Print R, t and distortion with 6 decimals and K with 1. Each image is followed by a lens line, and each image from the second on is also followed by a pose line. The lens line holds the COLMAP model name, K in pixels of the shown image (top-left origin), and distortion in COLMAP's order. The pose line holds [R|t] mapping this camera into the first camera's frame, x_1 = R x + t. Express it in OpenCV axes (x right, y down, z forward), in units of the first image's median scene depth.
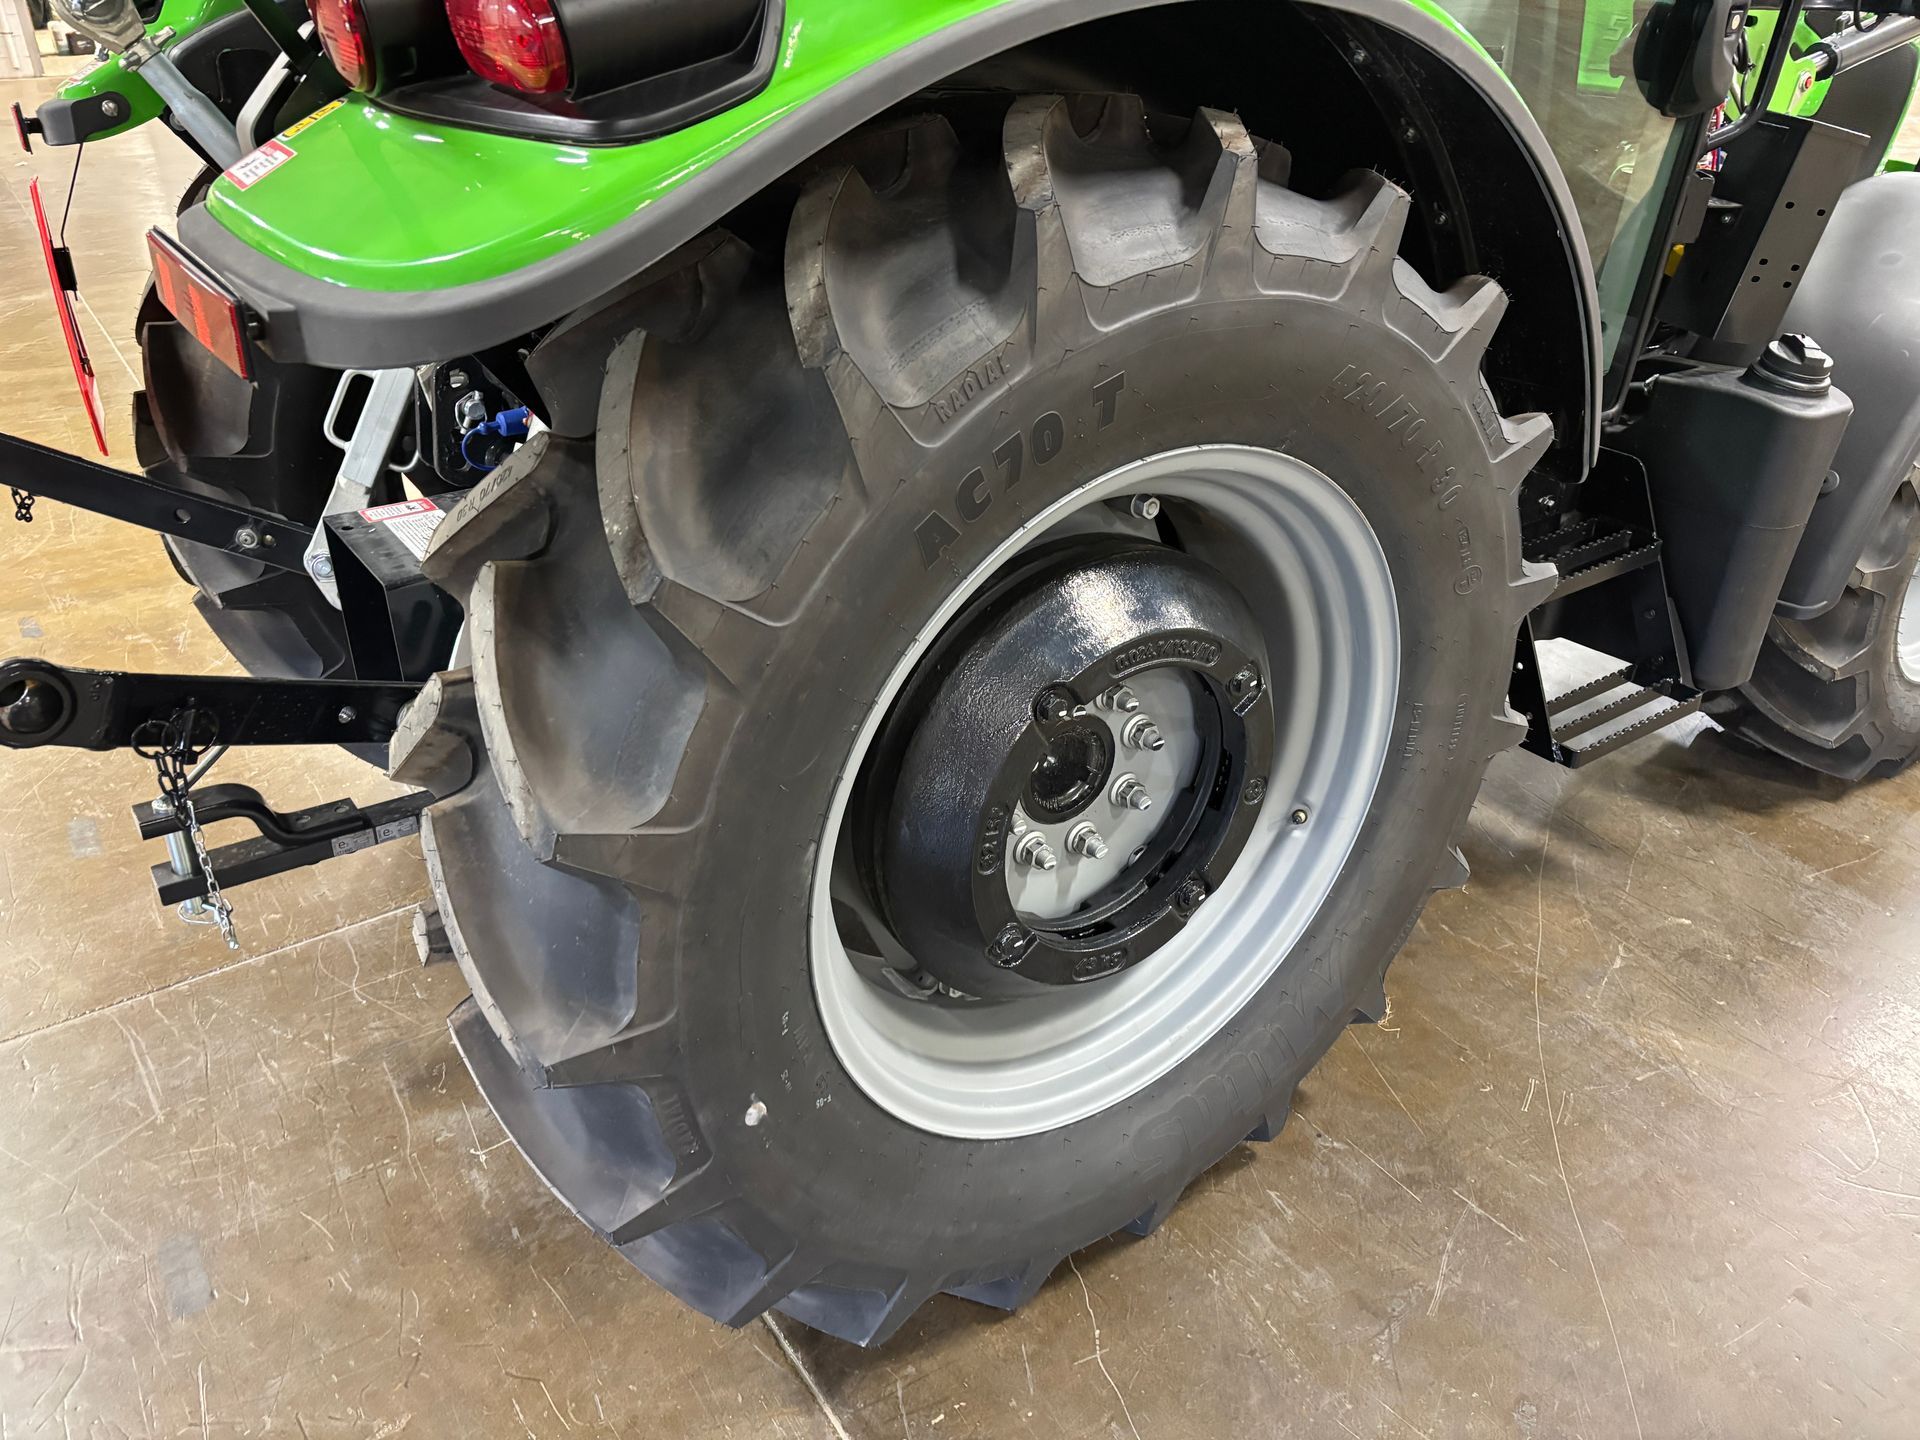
lens RADIAL K [[1500.2, 0, 960.0], [0, 1500.2, 720.0], [0, 0, 1]] dist [0.144035, -0.358410]
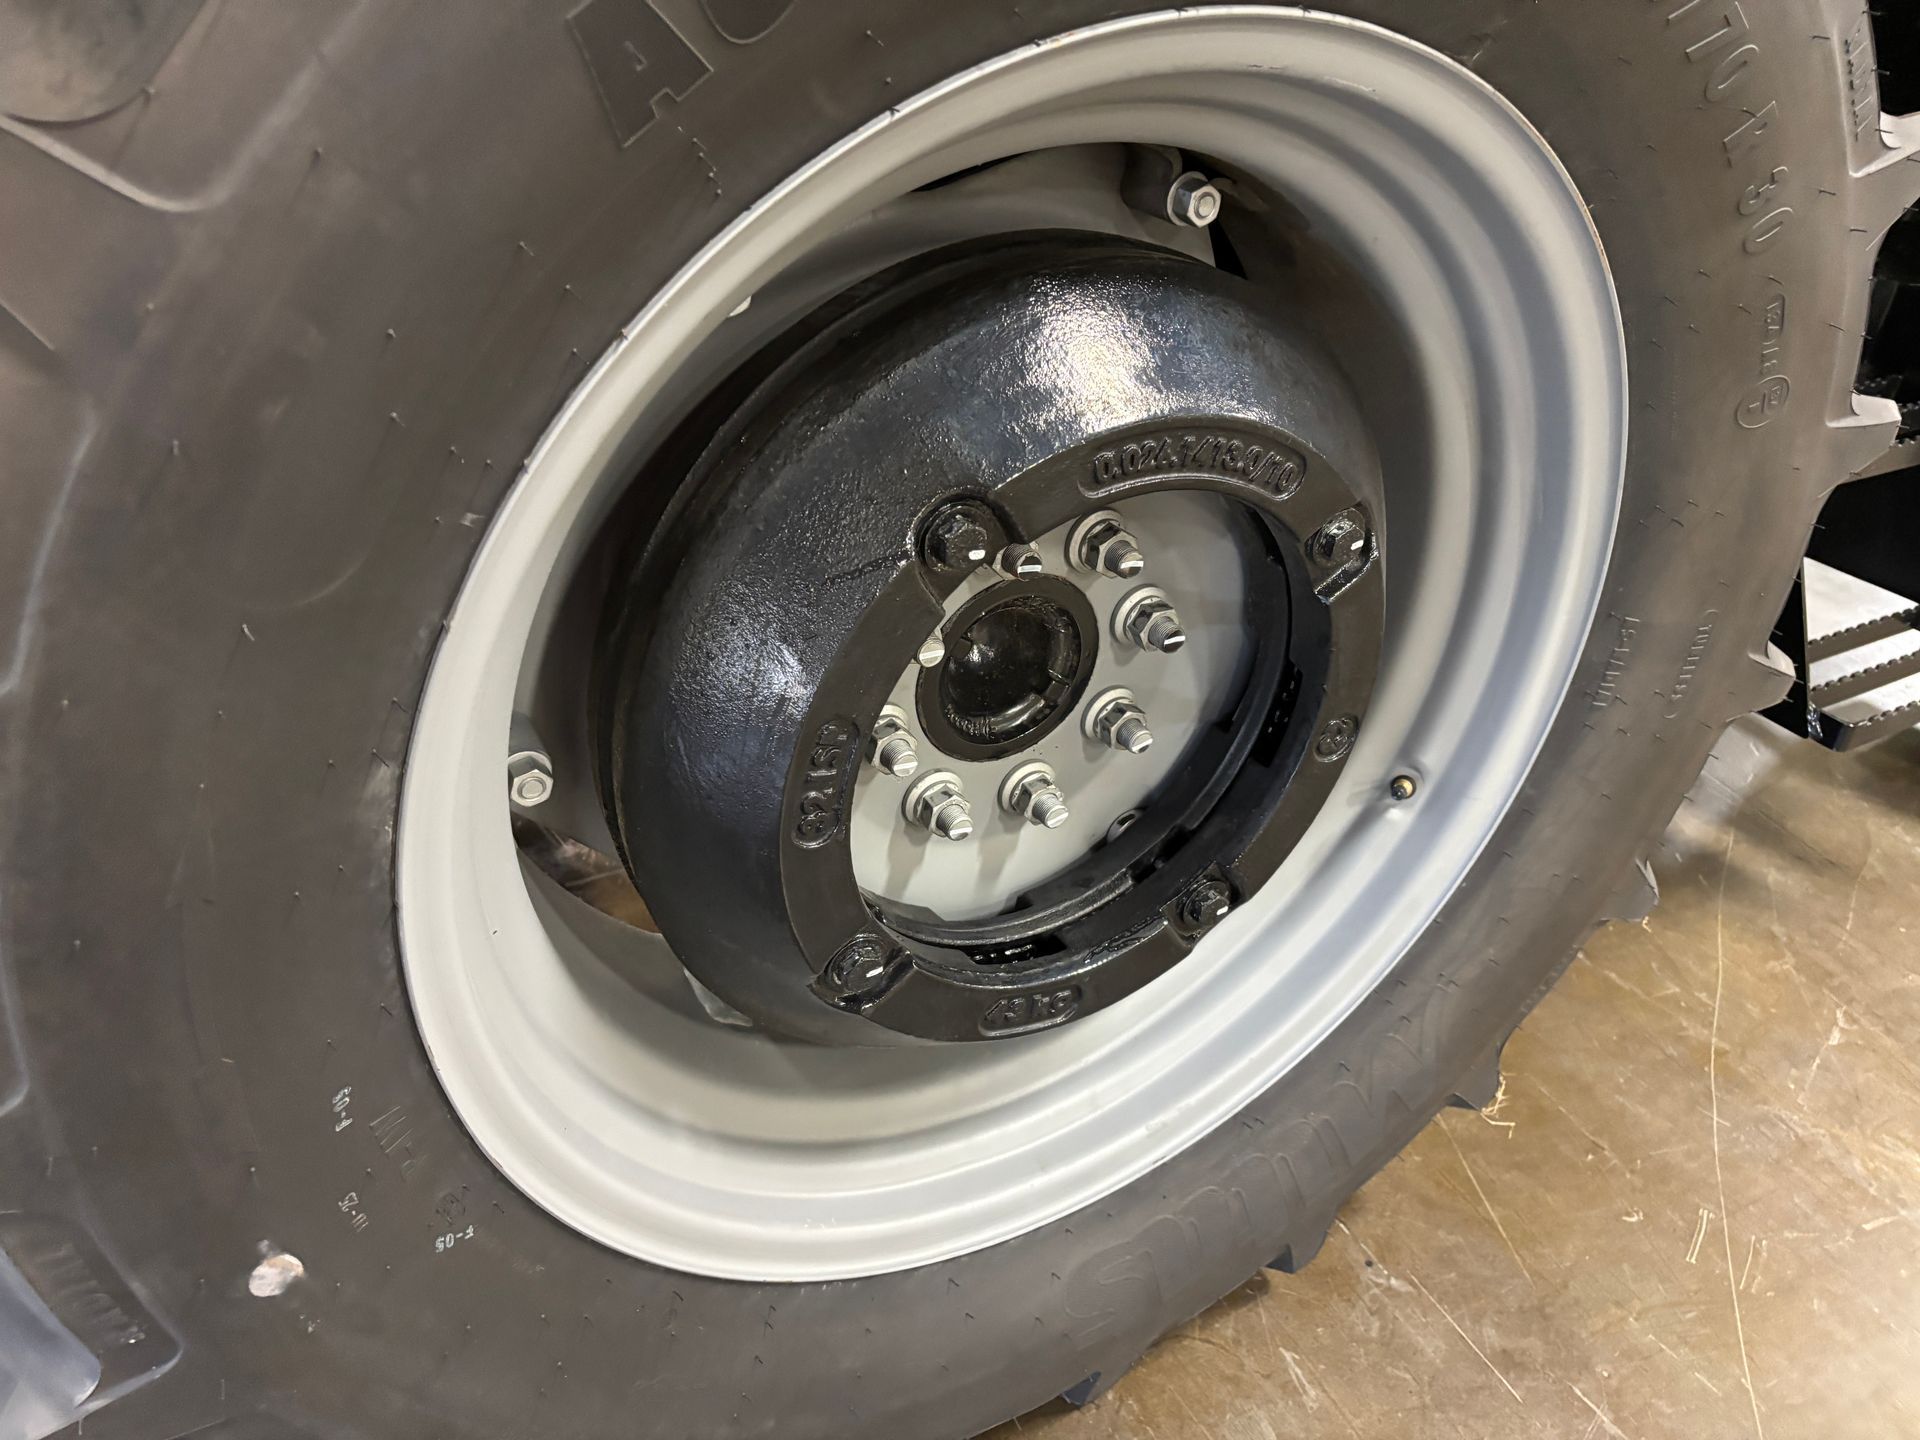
lens RADIAL K [[1401.4, 0, 952.9], [0, 1401.4, 714.6], [0, 0, 1]] dist [0.067209, -0.079423]
pose [[0.992983, 0.100935, -0.061619, 0.080279], [-0.097000, 0.993236, 0.063821, 0.016931], [0.067644, -0.057396, 0.996057, 0.441362]]
